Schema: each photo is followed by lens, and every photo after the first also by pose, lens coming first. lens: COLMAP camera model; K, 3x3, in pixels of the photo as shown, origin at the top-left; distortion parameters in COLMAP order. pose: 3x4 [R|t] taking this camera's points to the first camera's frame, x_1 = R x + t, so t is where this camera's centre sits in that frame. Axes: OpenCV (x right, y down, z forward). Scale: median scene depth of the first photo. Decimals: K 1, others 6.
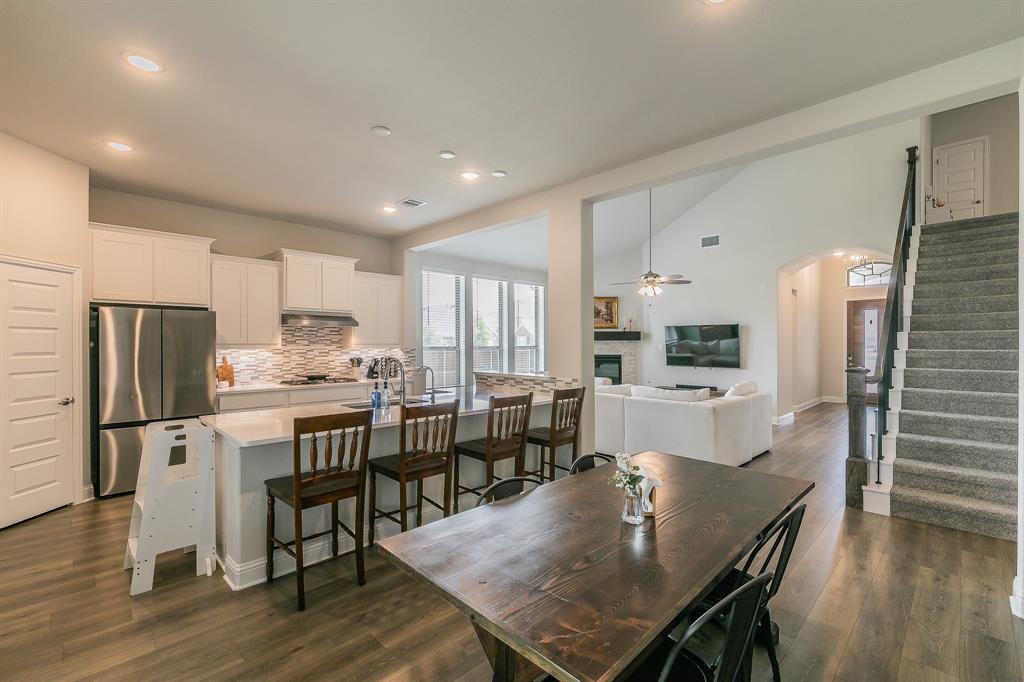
lens RADIAL K [[441.9, 0, 508.1], [0, 441.9, 343.6], [0, 0, 1]] dist [-0.000121, 0.000022]
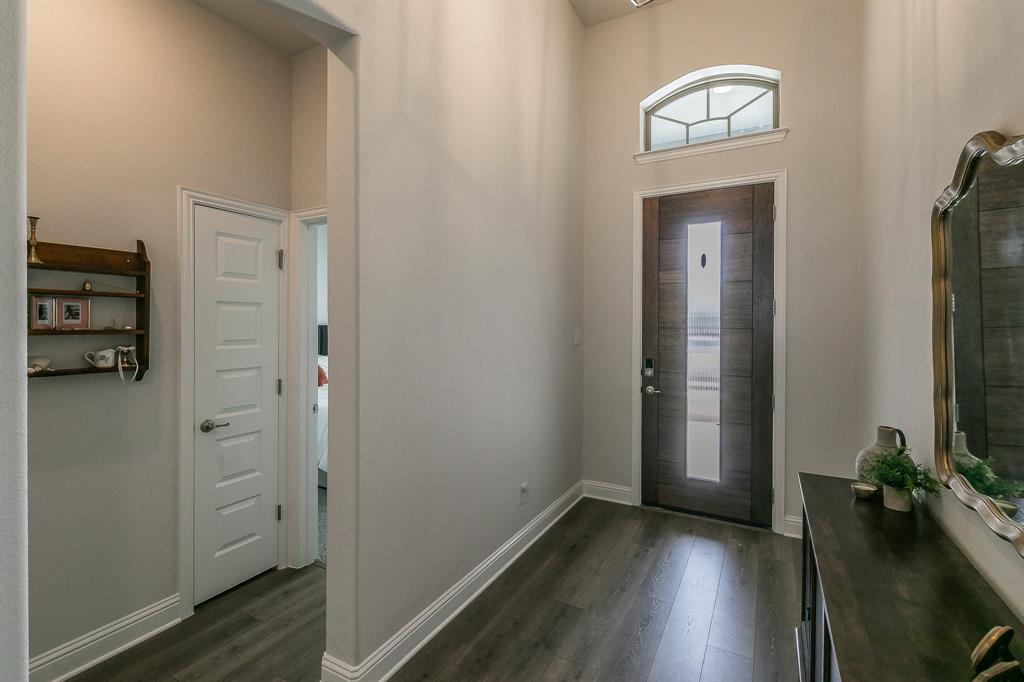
lens RADIAL K [[437.8, 0, 512.0], [0, 437.8, 341.0], [0, 0, 1]] dist [0.000505, -0.000021]
pose [[0.948038, 0.003066, 0.318141, 1.032148], [-0.005579, 0.999960, 0.006989, 0.015286], [-0.318107, -0.008400, 0.948018, 1.302654]]
